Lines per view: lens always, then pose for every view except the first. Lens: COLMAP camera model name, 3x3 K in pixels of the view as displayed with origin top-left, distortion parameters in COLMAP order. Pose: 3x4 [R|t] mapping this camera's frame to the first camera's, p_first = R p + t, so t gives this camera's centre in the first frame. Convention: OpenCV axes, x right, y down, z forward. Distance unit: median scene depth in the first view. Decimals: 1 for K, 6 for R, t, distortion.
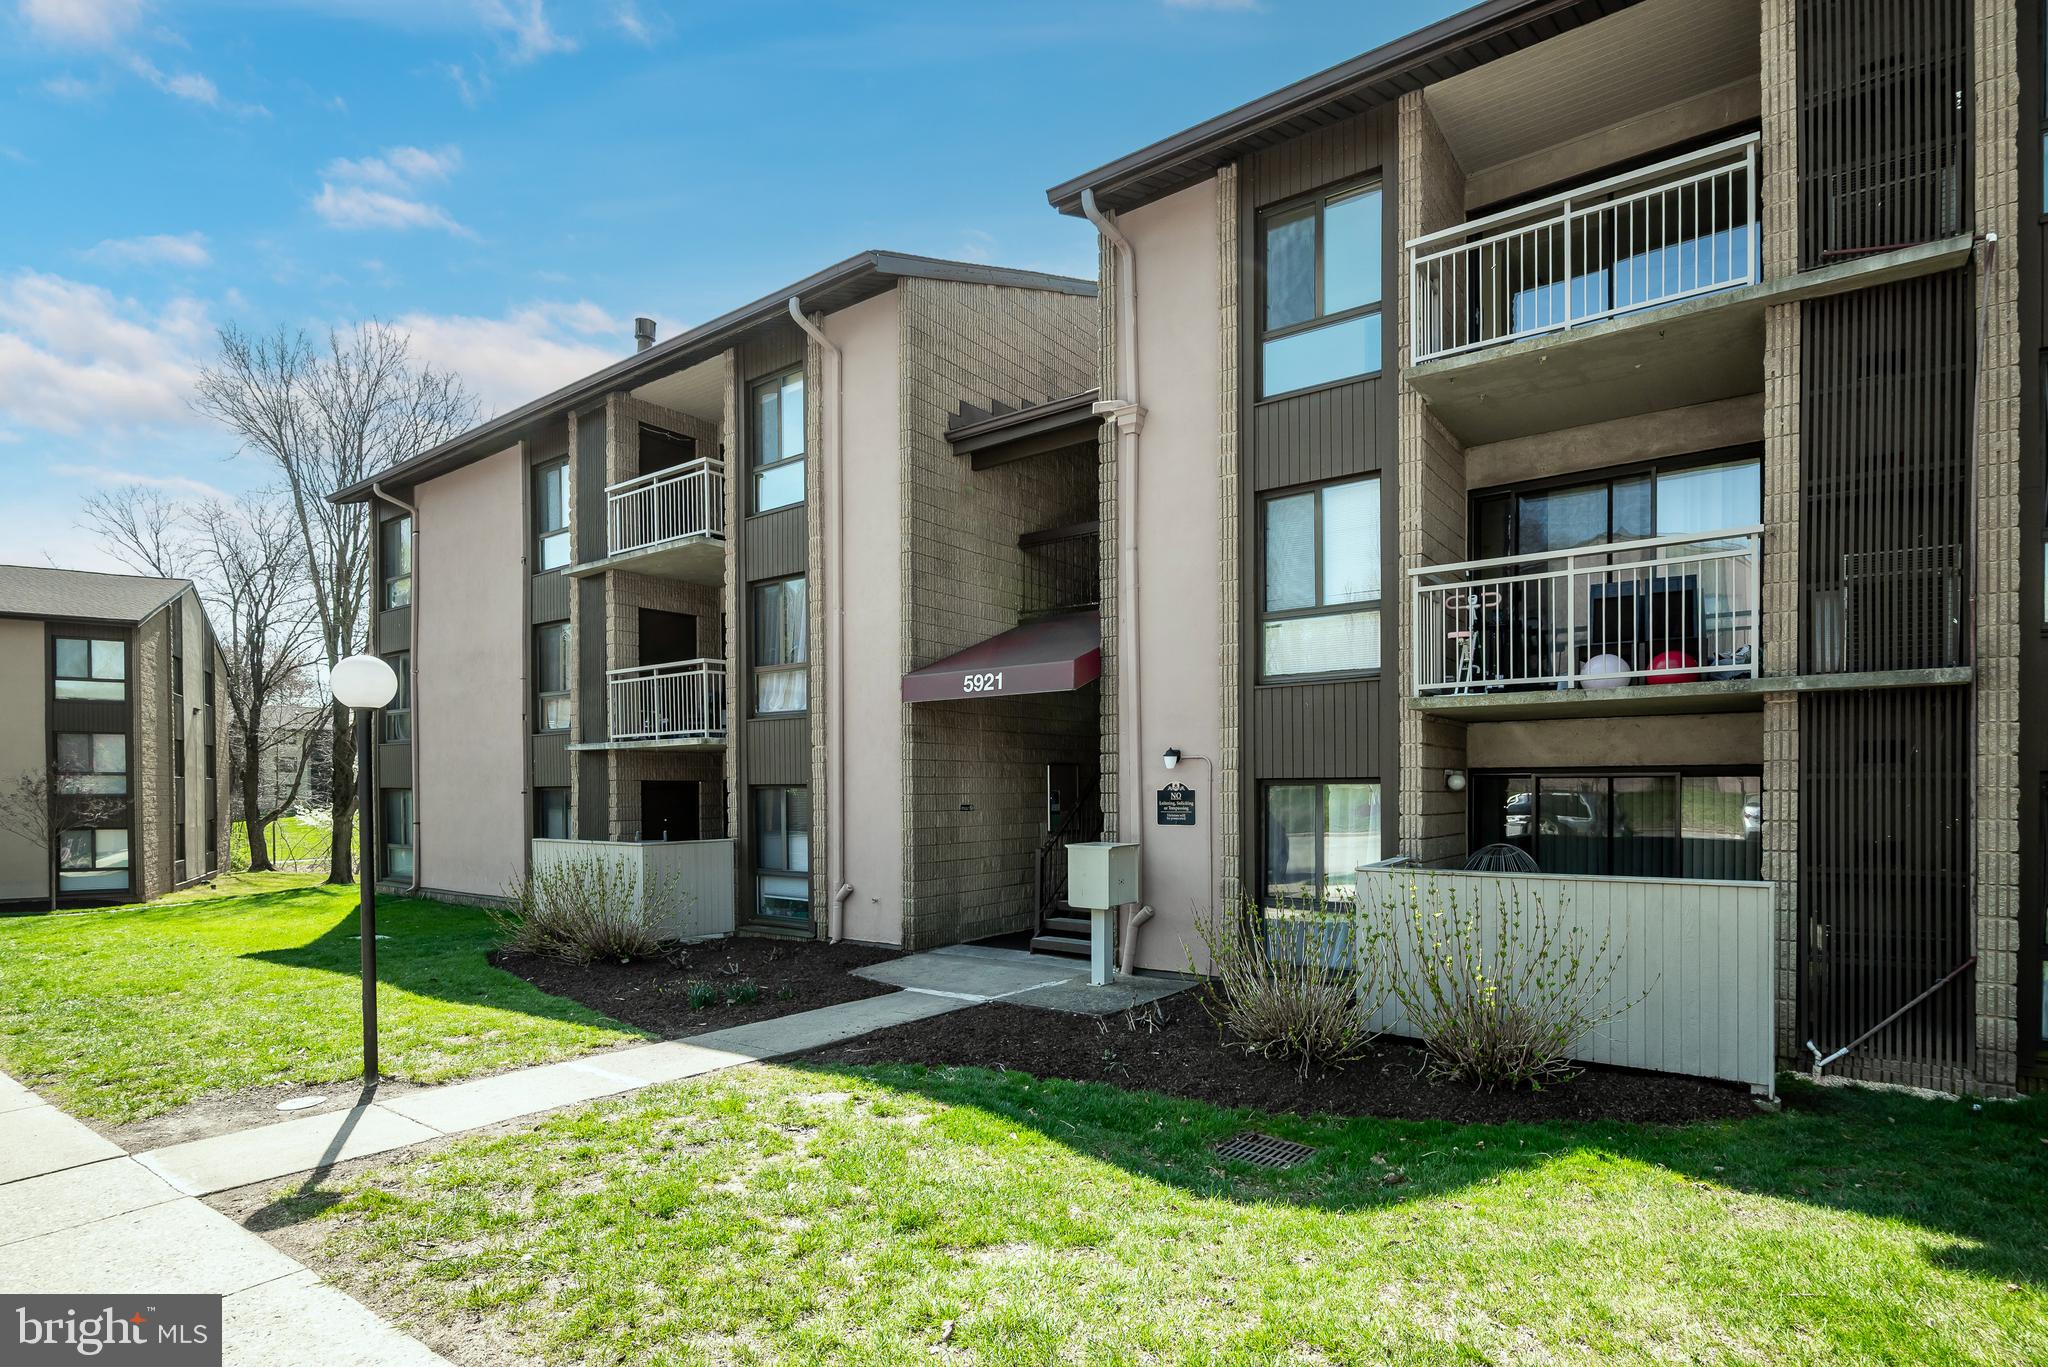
lens RADIAL K [[1140.3, 0, 1023.7], [0, 1140.3, 783.2], [0, 0, 1]] dist [0.003846, 0.002787]
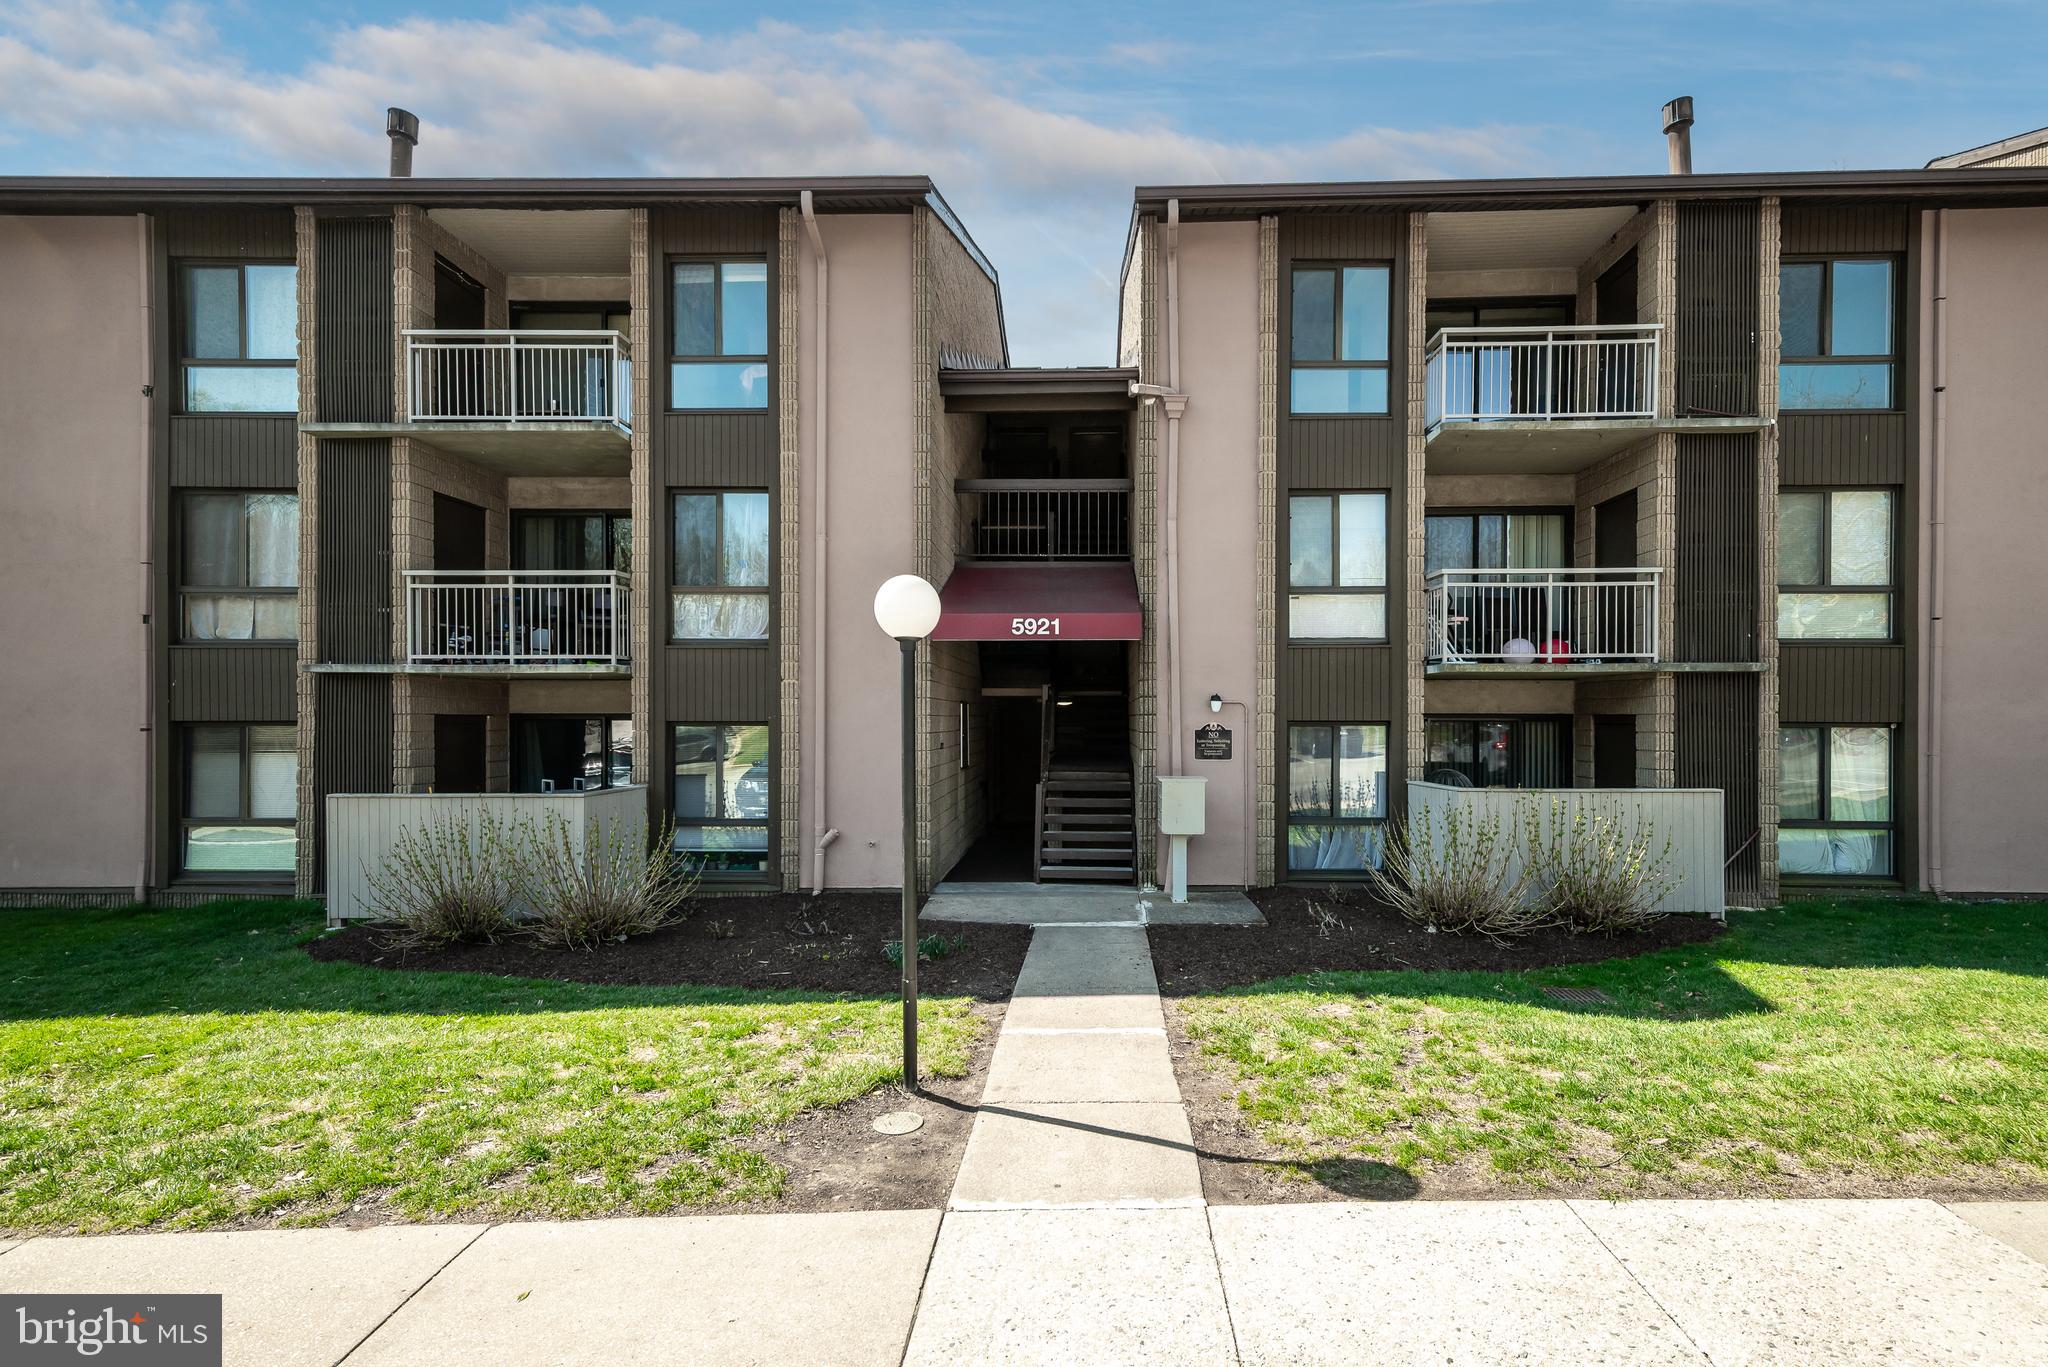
lens RADIAL K [[867.0, 0, 1023.8], [0, 867.0, 748.6], [0, 0, 1]] dist [0.009224, 0.000012]
pose [[0.788606, -0.003768, 0.614887, -0.580889], [-0.008357, 0.999823, 0.016845, 0.011784], [-0.614842, -0.018423, 0.788435, 0.409573]]
